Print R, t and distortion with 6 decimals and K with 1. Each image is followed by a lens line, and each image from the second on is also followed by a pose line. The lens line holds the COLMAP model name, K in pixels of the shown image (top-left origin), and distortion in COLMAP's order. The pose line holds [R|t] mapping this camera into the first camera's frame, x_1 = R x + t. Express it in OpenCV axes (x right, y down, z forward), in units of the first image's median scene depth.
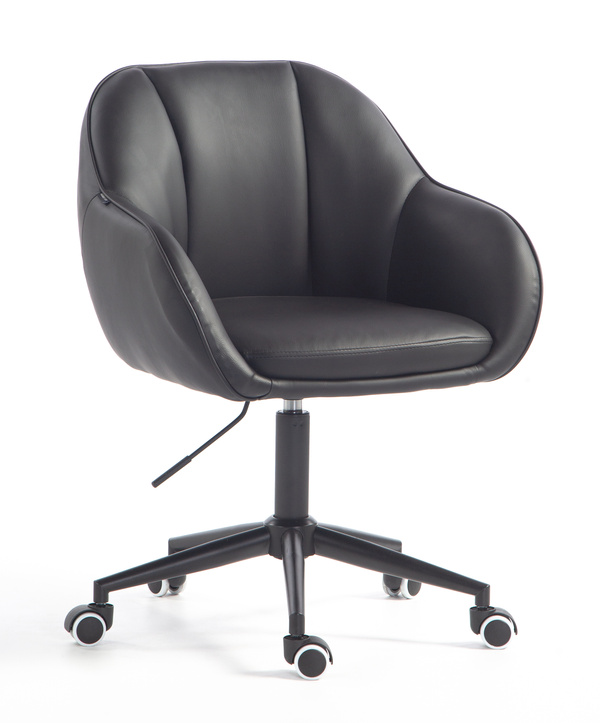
lens RADIAL K [[1905.8, 0, 300.0], [0, 1905.8, 361.5], [0, 0, 1]] dist [-0.000800, 0.370286]
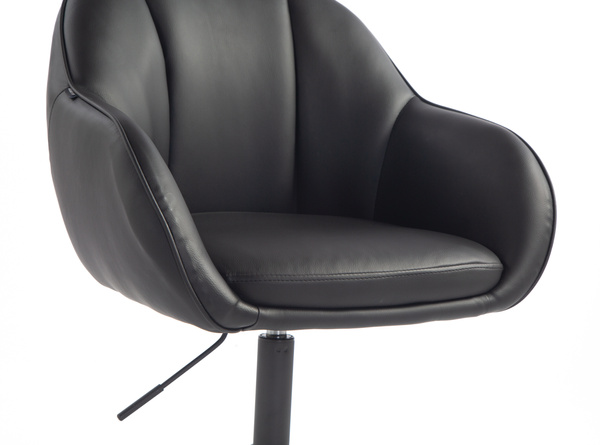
lens RADIAL K [[1325.9, 0, 340.2], [0, 1325.9, 223.4], [0, 0, 1]] dist [0.090350, 0.289320]
pose [[0.997909, 0.030034, 0.057228, -0.012405], [-0.028003, 0.998960, -0.035969, -0.006737], [-0.058249, 0.034291, 0.997713, 0.381553]]
